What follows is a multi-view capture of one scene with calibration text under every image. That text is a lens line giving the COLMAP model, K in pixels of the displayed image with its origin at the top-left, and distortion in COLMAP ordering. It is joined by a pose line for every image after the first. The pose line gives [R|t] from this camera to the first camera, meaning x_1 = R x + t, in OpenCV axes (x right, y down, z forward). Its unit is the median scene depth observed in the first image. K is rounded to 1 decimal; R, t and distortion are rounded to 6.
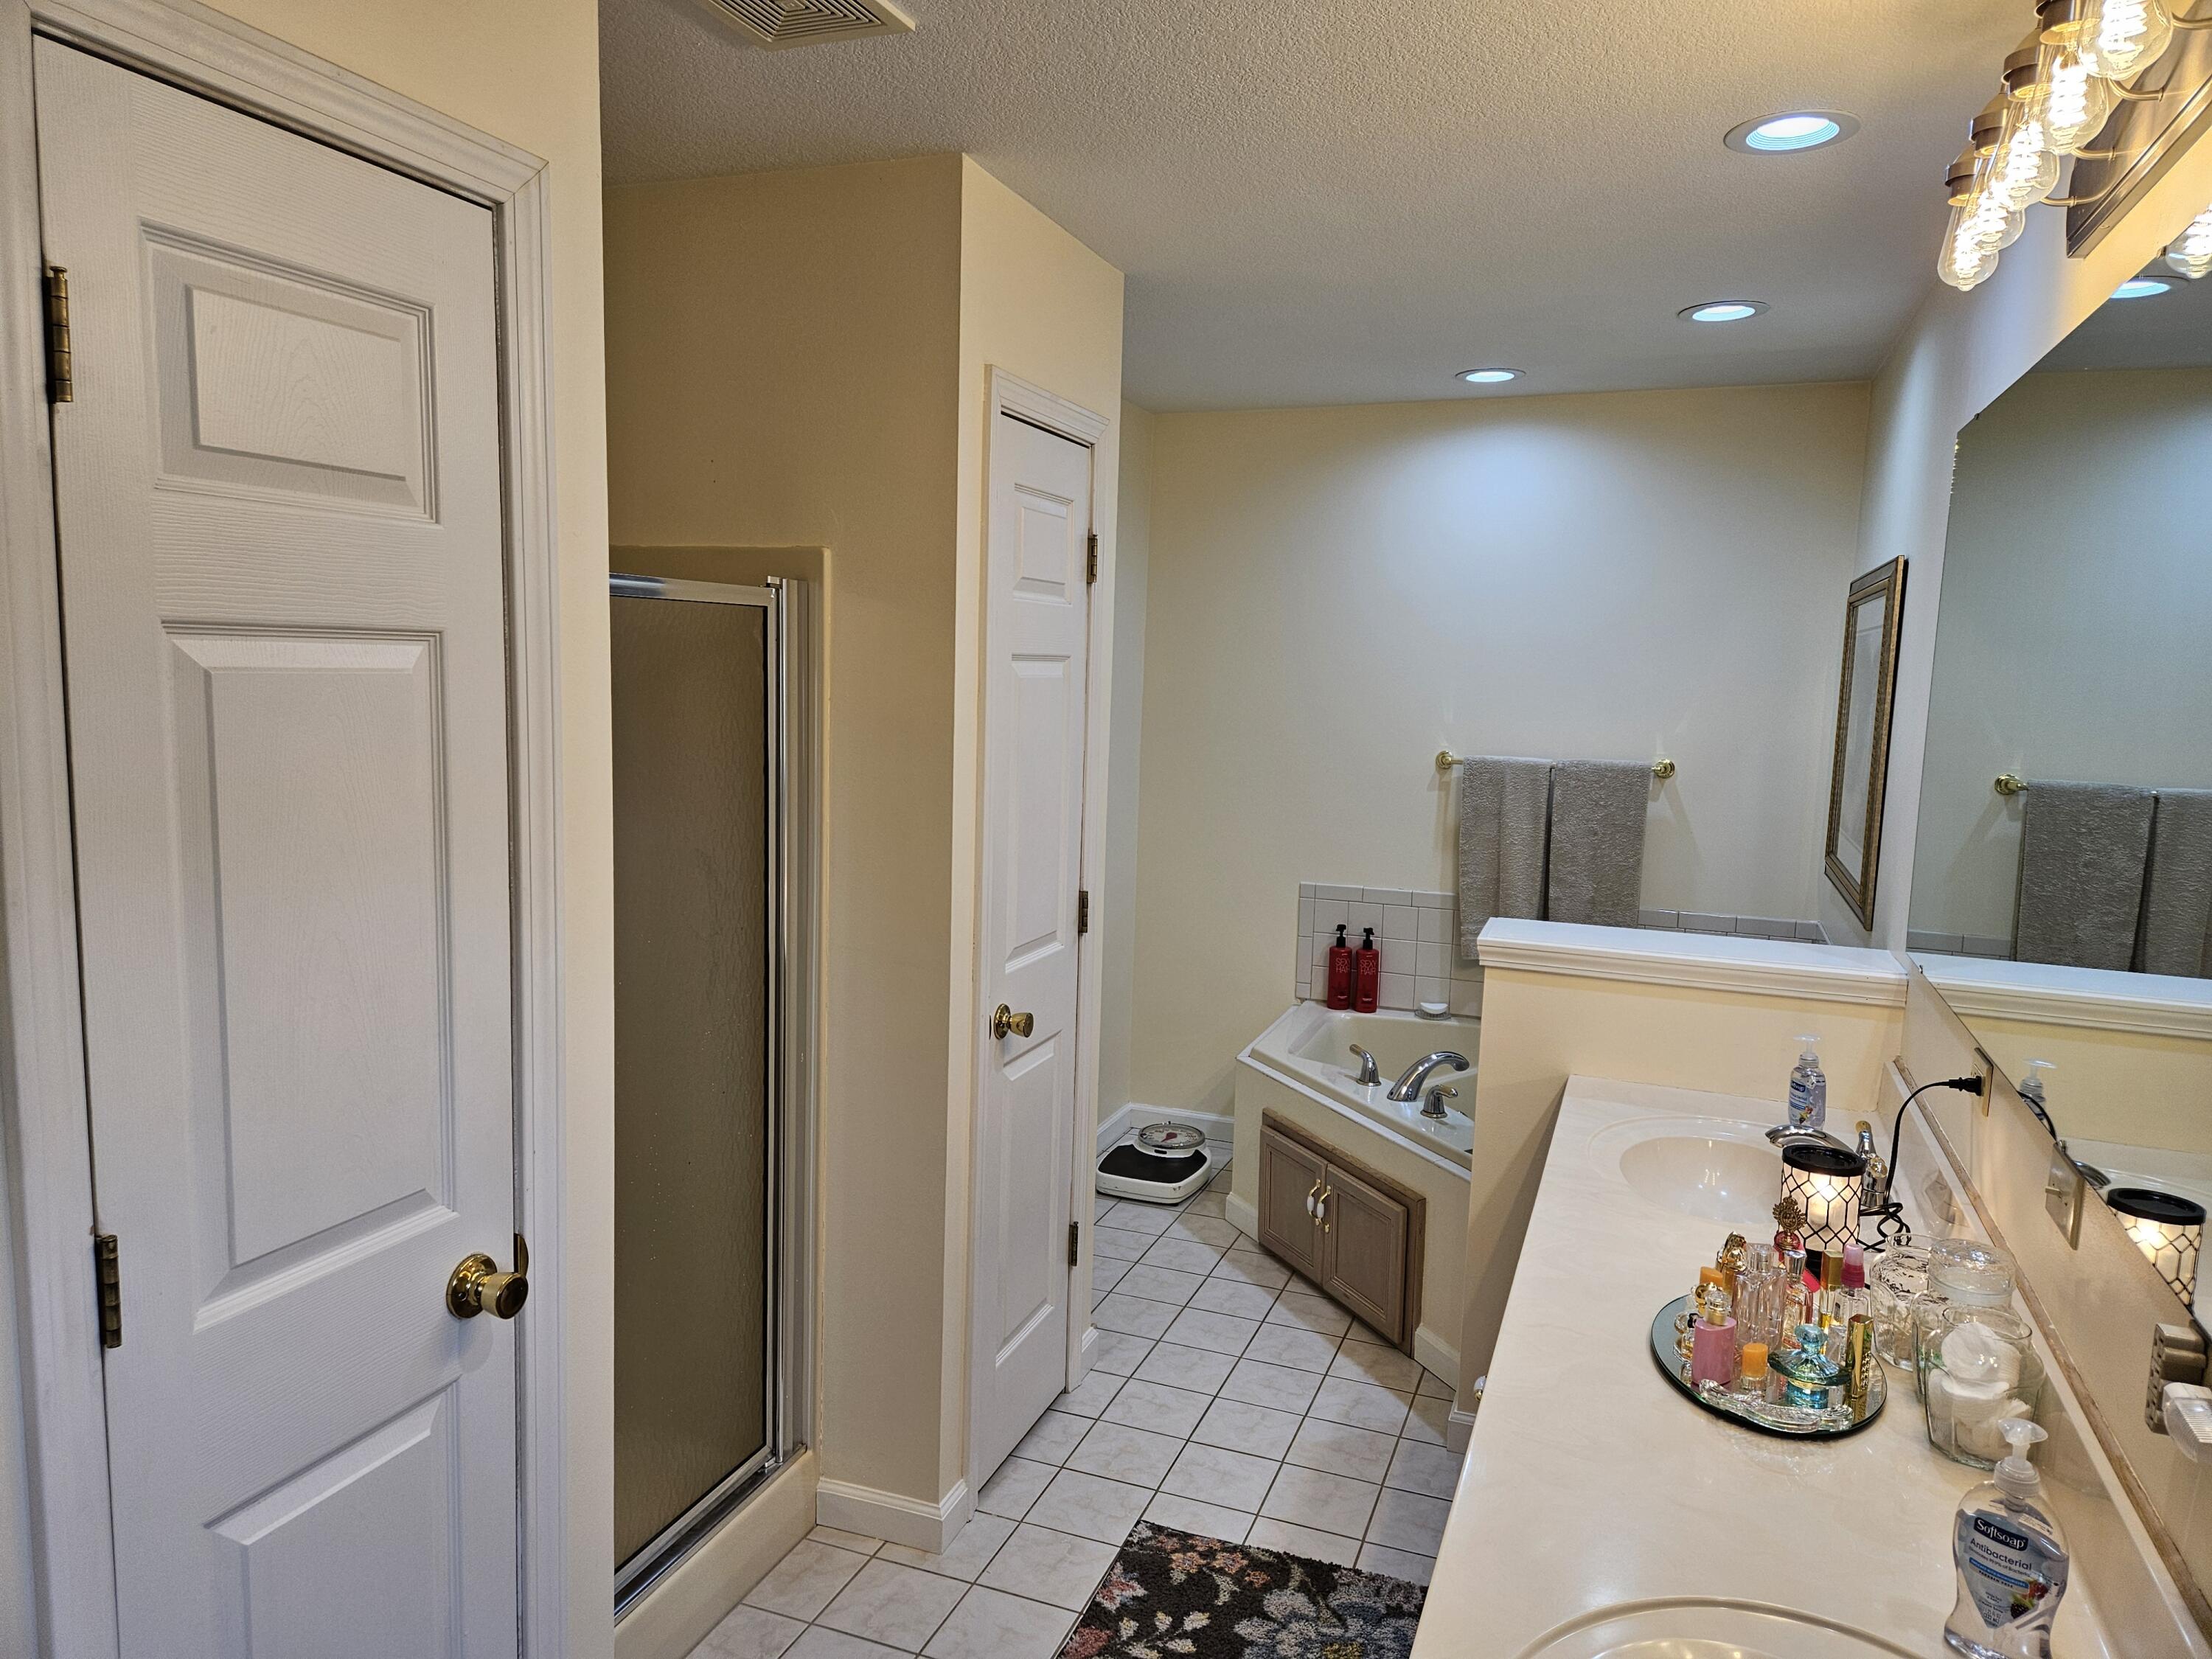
lens RADIAL K [[1477.0, 0, 1067.6], [0, 1477.0, 824.7], [0, 0, 1]] dist [0.092242, -0.088739]
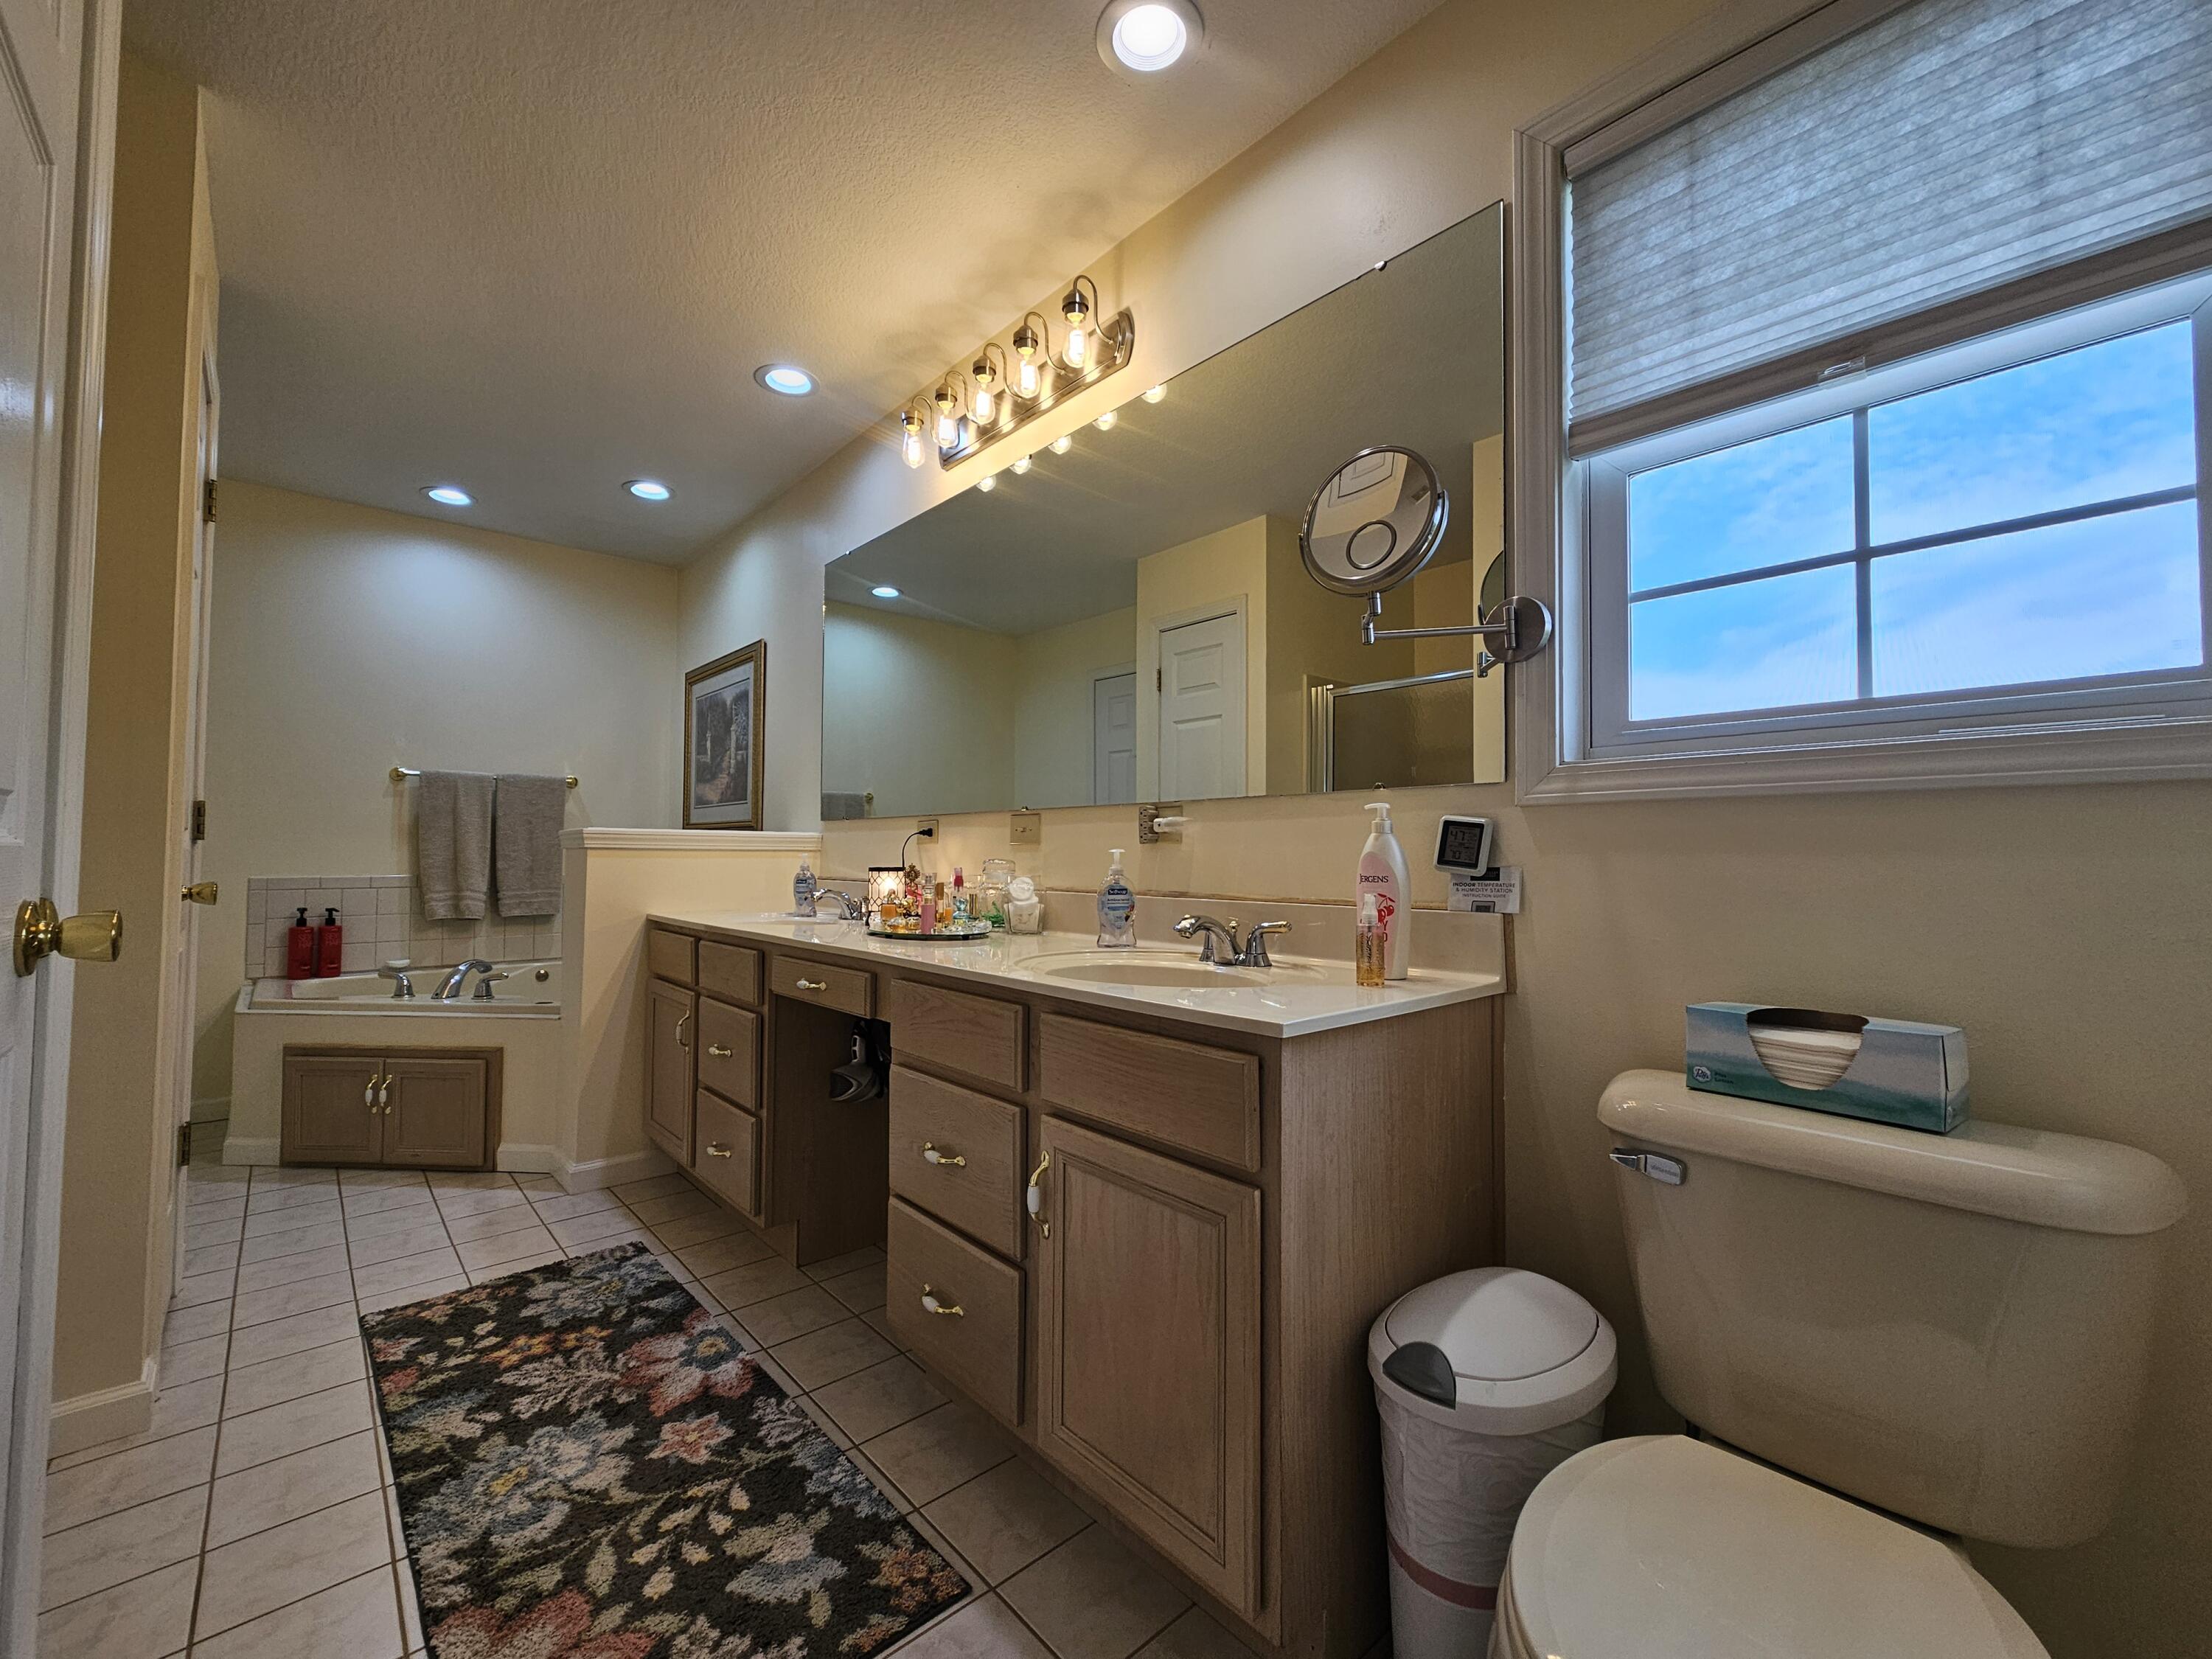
lens RADIAL K [[918.4, 0, 1106.0], [0, 918.4, 829.5], [0, 0, 1]] dist [0.000997, 0.000196]
pose [[0.436461, 0.010680, 0.899660, -0.273999], [0.103166, 0.992740, -0.061835, 0.160813], [-0.893789, 0.119803, 0.432191, 0.121020]]
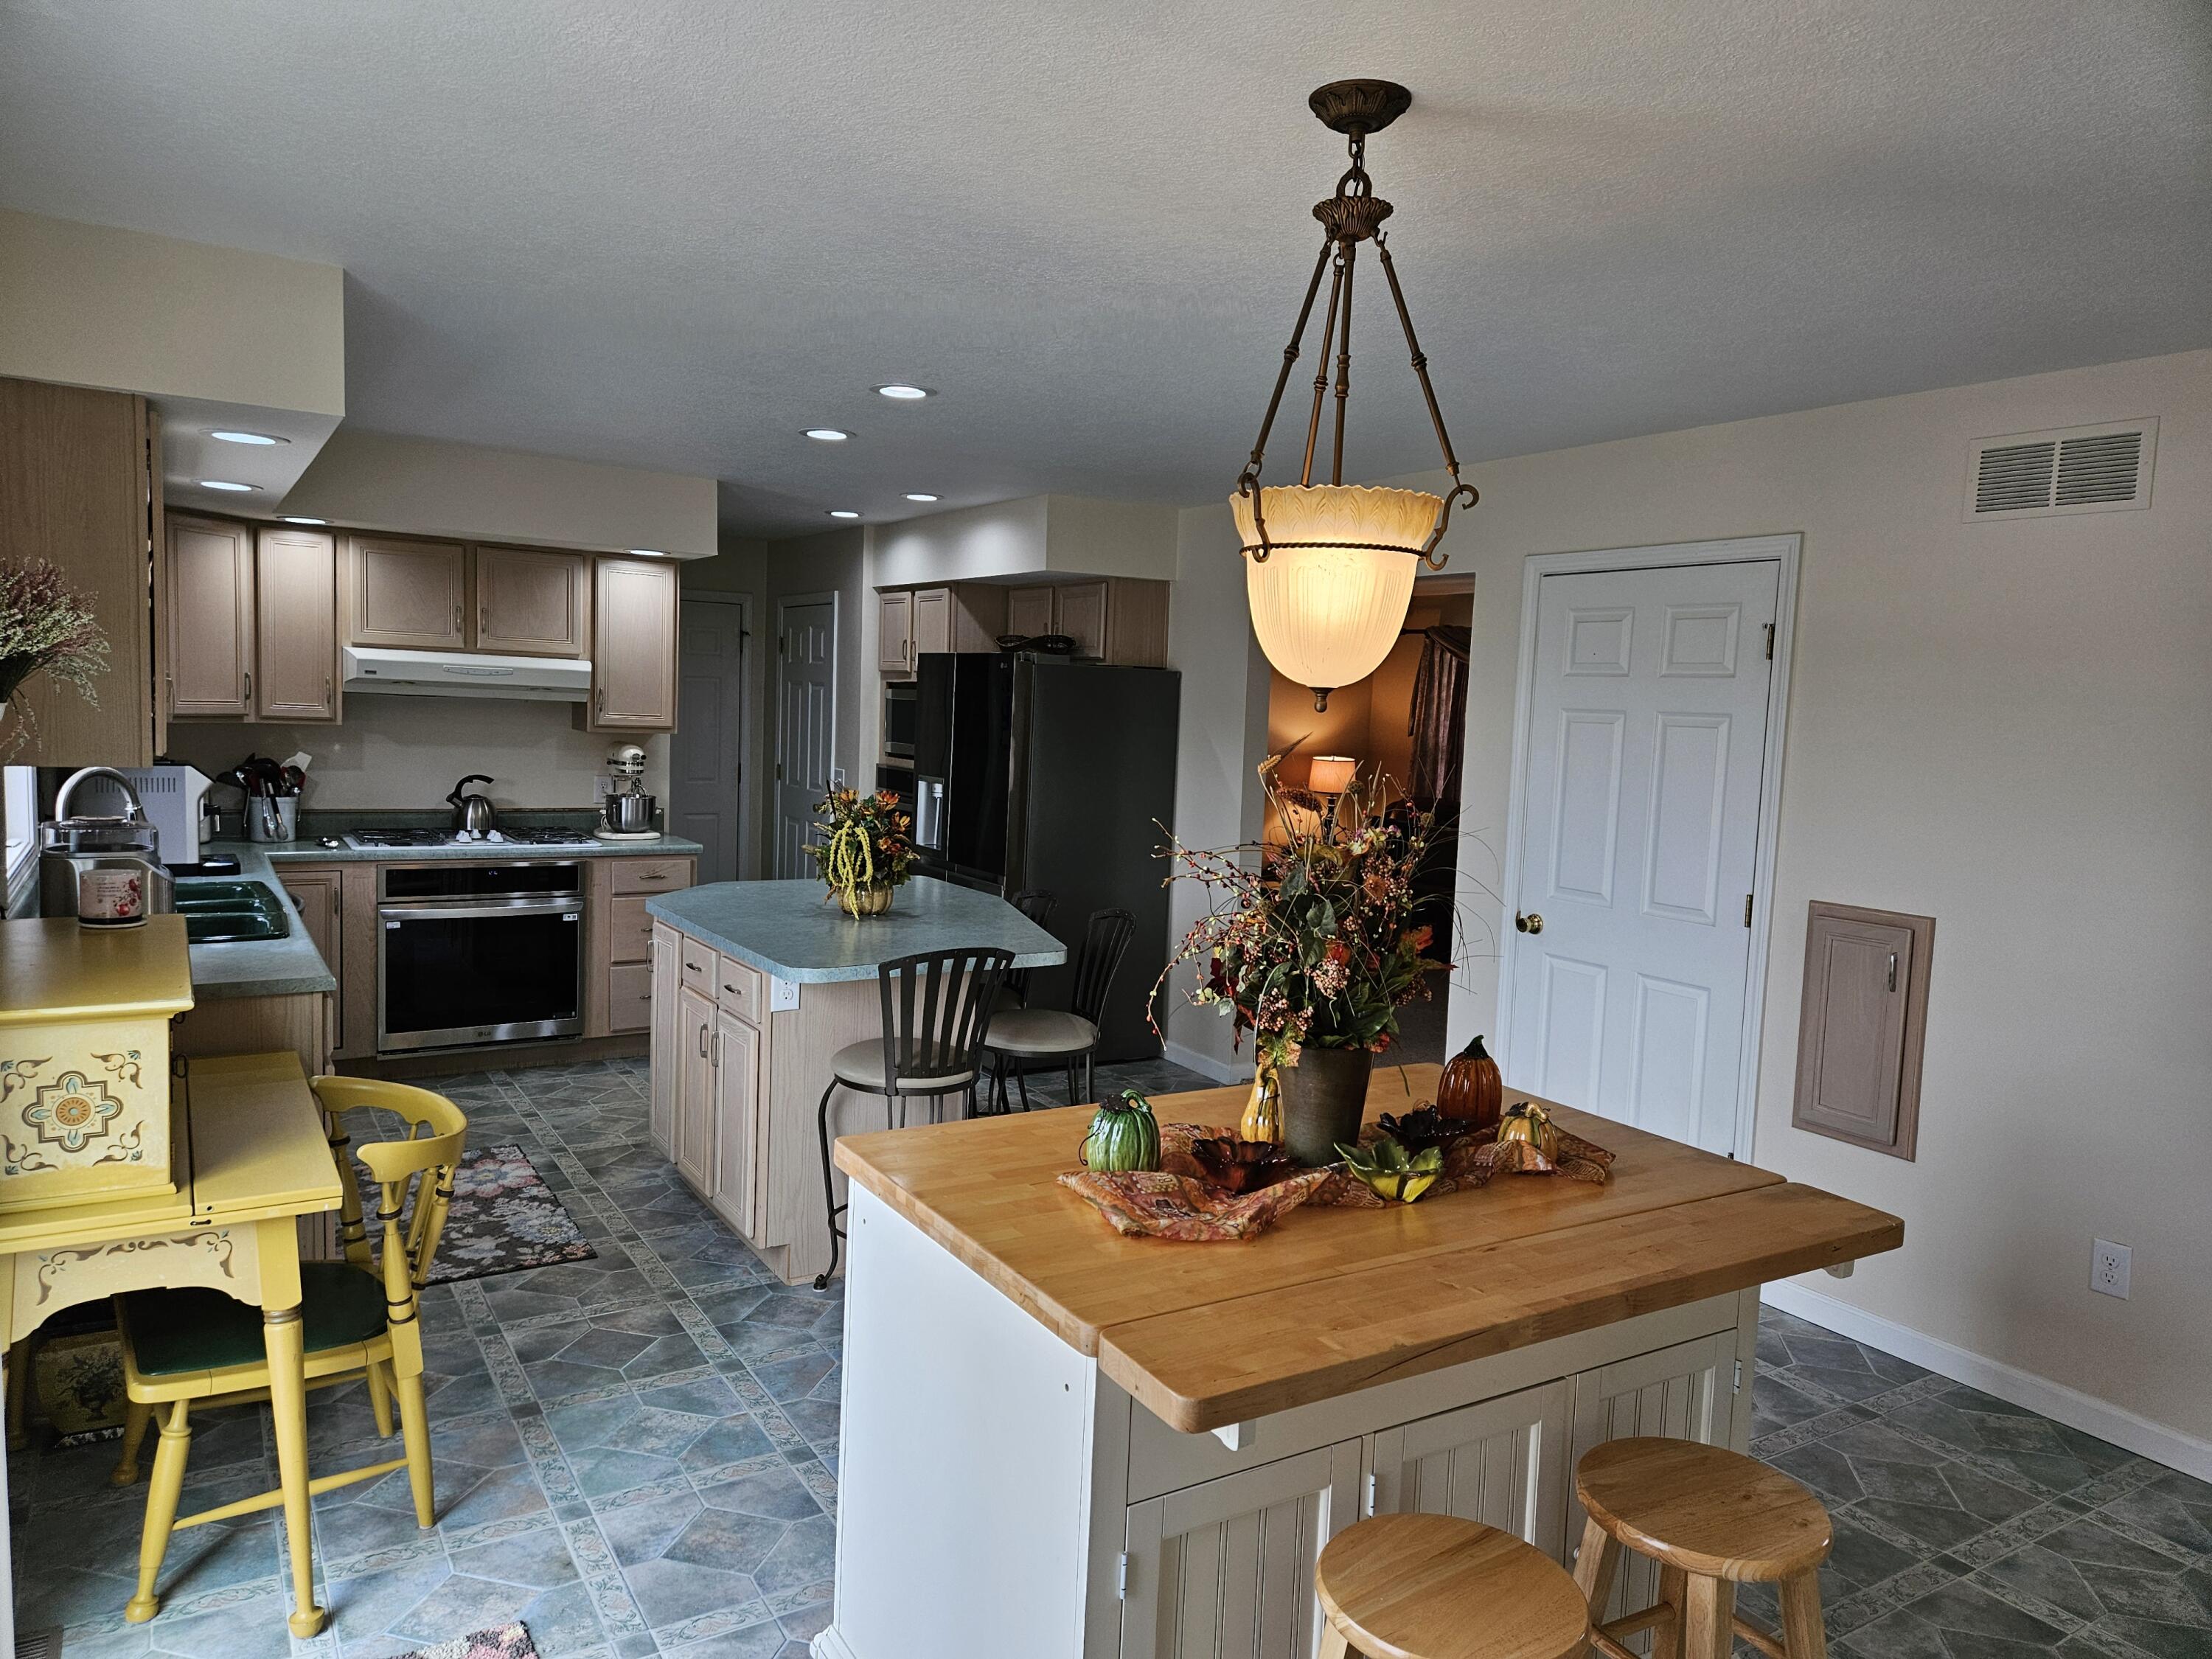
lens RADIAL K [[1477.0, 0, 1067.6], [0, 1477.0, 824.7], [0, 0, 1]] dist [0.092242, -0.088739]
pose [[0.603297, -0.065286, 0.794840, -0.653016], [0.062531, 0.997448, 0.034466, 0.061742], [-0.795062, 0.028909, 0.605839, -0.696938]]
